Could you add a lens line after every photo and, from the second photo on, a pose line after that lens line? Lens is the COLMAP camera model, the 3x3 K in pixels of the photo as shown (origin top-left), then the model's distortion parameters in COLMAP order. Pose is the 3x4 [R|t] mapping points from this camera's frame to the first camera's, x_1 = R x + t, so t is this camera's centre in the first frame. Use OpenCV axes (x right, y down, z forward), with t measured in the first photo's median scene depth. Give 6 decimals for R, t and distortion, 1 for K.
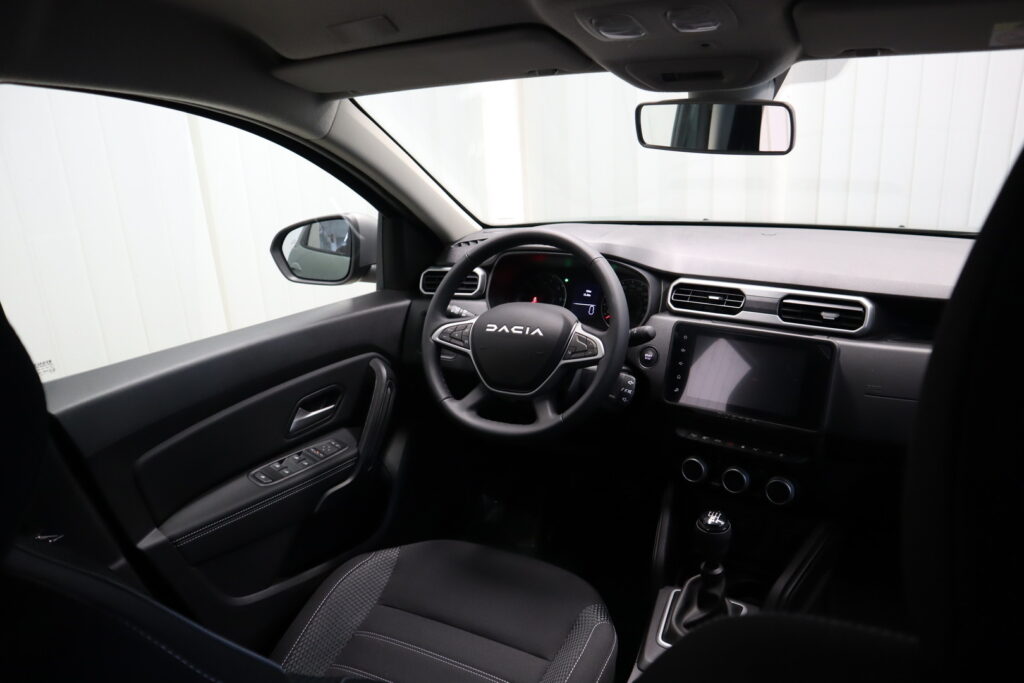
lens RADIAL K [[728.7, 0, 512.0], [0, 728.7, 341.5], [0, 0, 1]] dist [-0.117971, 0.000138]
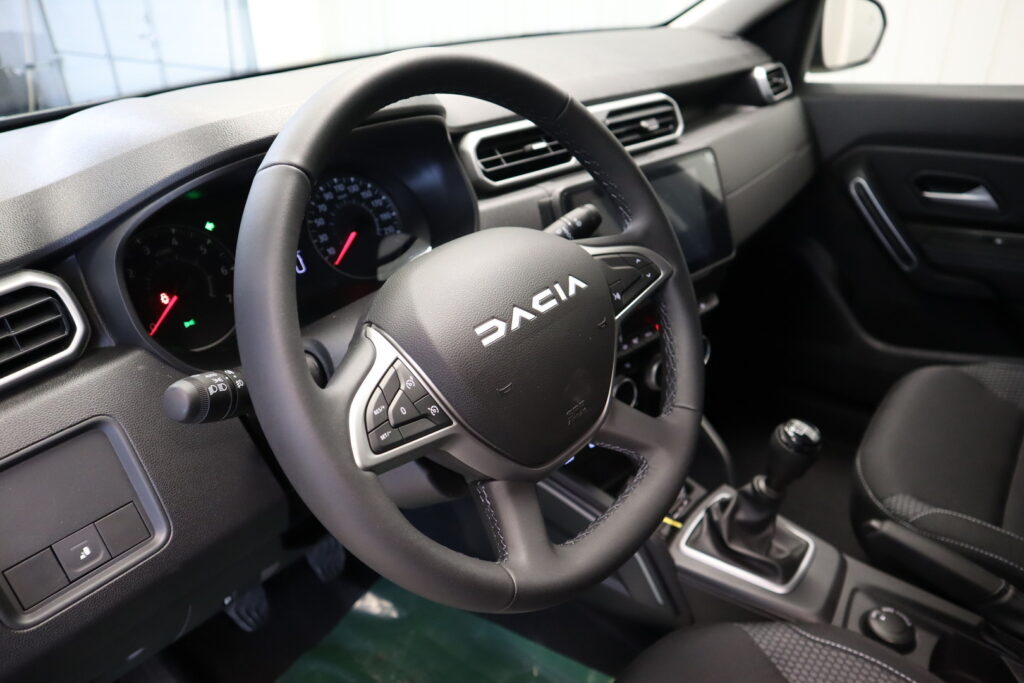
lens RADIAL K [[728.7, 0, 512.0], [0, 728.7, 341.5], [0, 0, 1]] dist [-0.117971, 0.000138]
pose [[0.198087, -0.424747, 0.883375, -0.353426], [0.313838, 0.881273, 0.353361, -0.141399], [-0.928583, 0.207241, 0.307871, 0.877093]]
